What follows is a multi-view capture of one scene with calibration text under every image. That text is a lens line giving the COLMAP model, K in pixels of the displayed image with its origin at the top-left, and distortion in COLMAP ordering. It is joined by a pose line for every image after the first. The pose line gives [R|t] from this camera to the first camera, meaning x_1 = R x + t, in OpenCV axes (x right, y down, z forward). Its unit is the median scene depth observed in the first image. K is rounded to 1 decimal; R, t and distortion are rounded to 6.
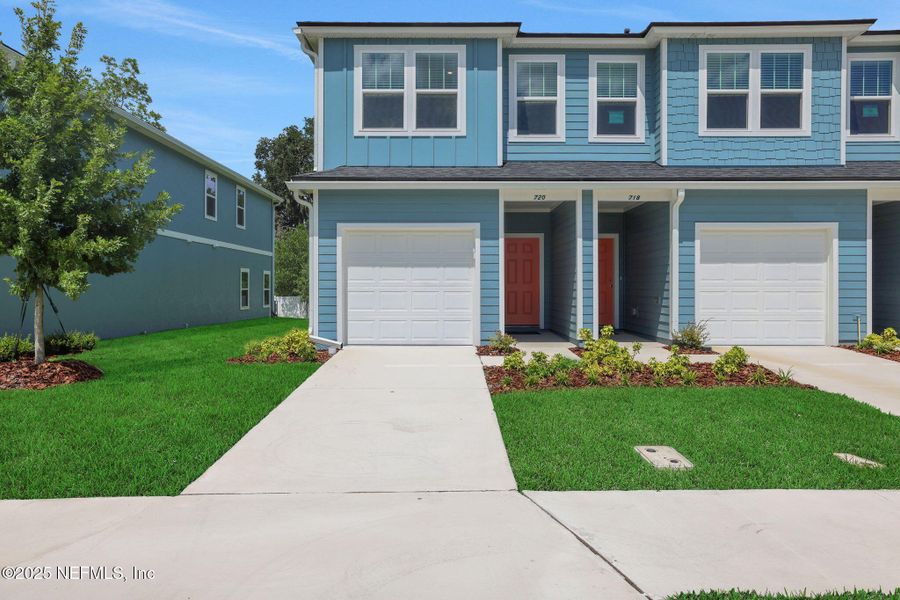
lens RADIAL K [[772.8, 0, 450.0], [0, 772.8, 300.0], [0, 0, 1]] dist [-0.059559, 0.215565]
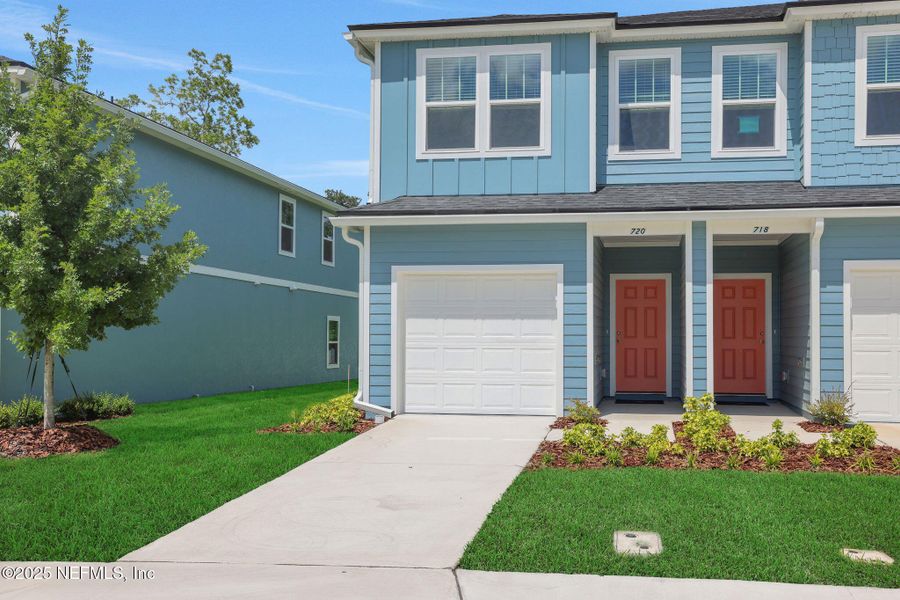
lens RADIAL K [[1063.9, 0, 474.5], [0, 1063.9, 319.0], [0, 0, 1]] dist [0.013555, 0.280034]
pose [[0.983995, -0.000149, -0.178193, 0.143943], [-0.005944, 0.999416, -0.033655, -0.004482], [0.178094, 0.034175, 0.983420, -0.105272]]
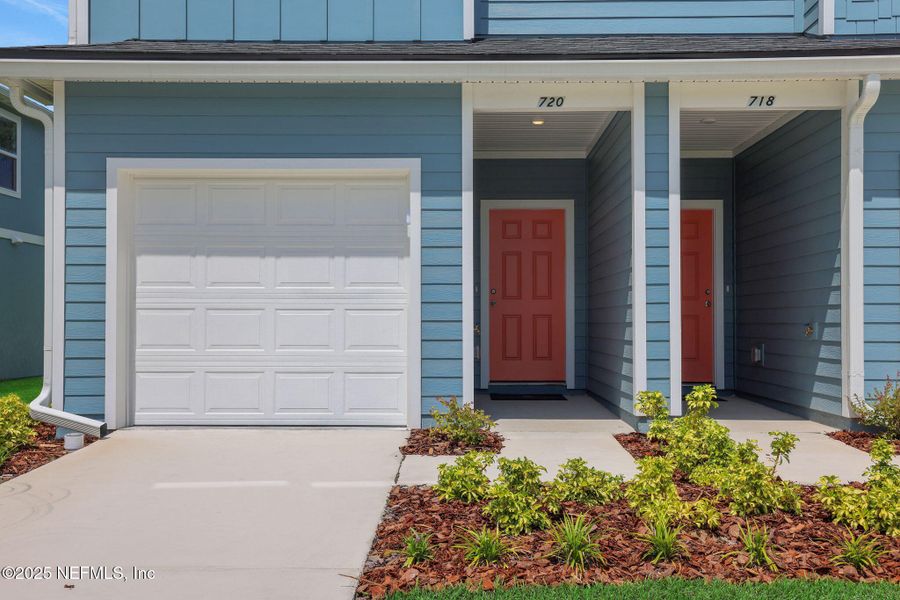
lens RADIAL K [[1063.9, 0, 474.5], [0, 1063.9, 319.0], [0, 0, 1]] dist [0.013555, 0.280034]
pose [[0.999985, 0.001558, -0.005321, 0.073416], [-0.001673, 0.999762, -0.021749, 0.008457], [0.005285, 0.021758, 0.999749, 0.369615]]
